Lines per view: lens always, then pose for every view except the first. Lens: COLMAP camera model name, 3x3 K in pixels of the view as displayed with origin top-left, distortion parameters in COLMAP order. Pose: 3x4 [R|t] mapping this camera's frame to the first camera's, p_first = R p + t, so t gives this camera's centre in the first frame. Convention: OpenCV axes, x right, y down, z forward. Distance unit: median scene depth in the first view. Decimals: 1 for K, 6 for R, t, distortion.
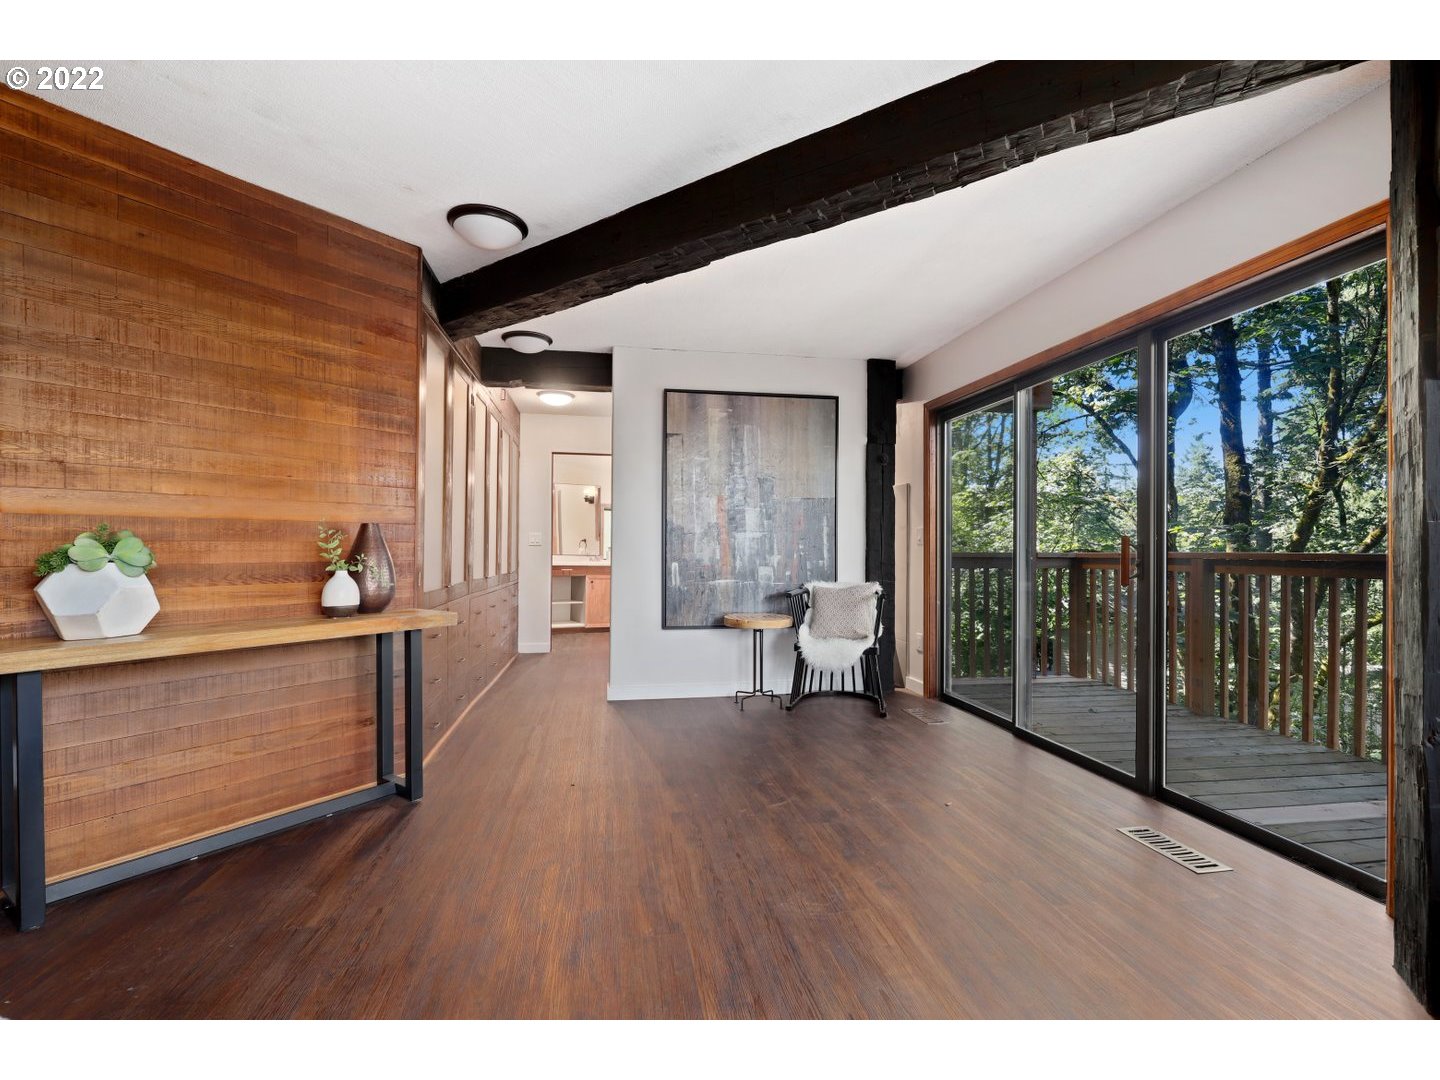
lens RADIAL K [[654.7, 0, 717.6], [0, 654.7, 539.4], [0, 0, 1]] dist [0.002381, -0.000125]
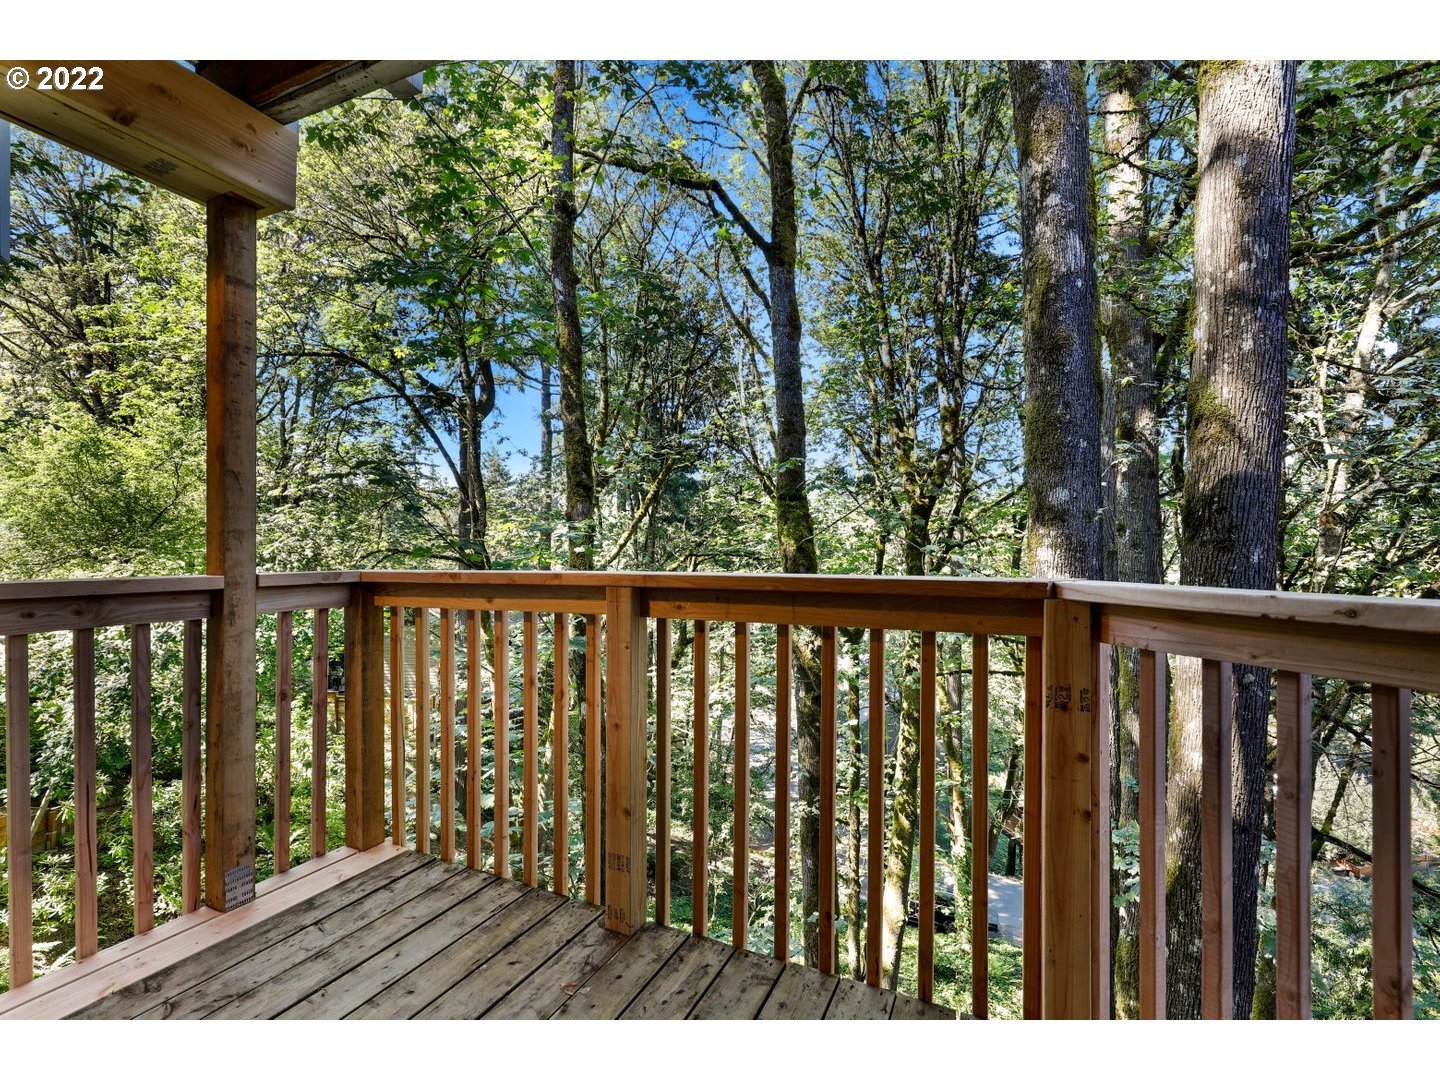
lens RADIAL K [[654.7, 0, 721.5], [0, 654.7, 538.7], [0, 0, 1]] dist [0.002381, -0.000125]
pose [[0.562268, 0.002941, 0.826950, 0.078981], [-0.003662, 0.999993, -0.001066, 0.000335], [-0.826947, -0.002429, 0.562275, 0.140594]]
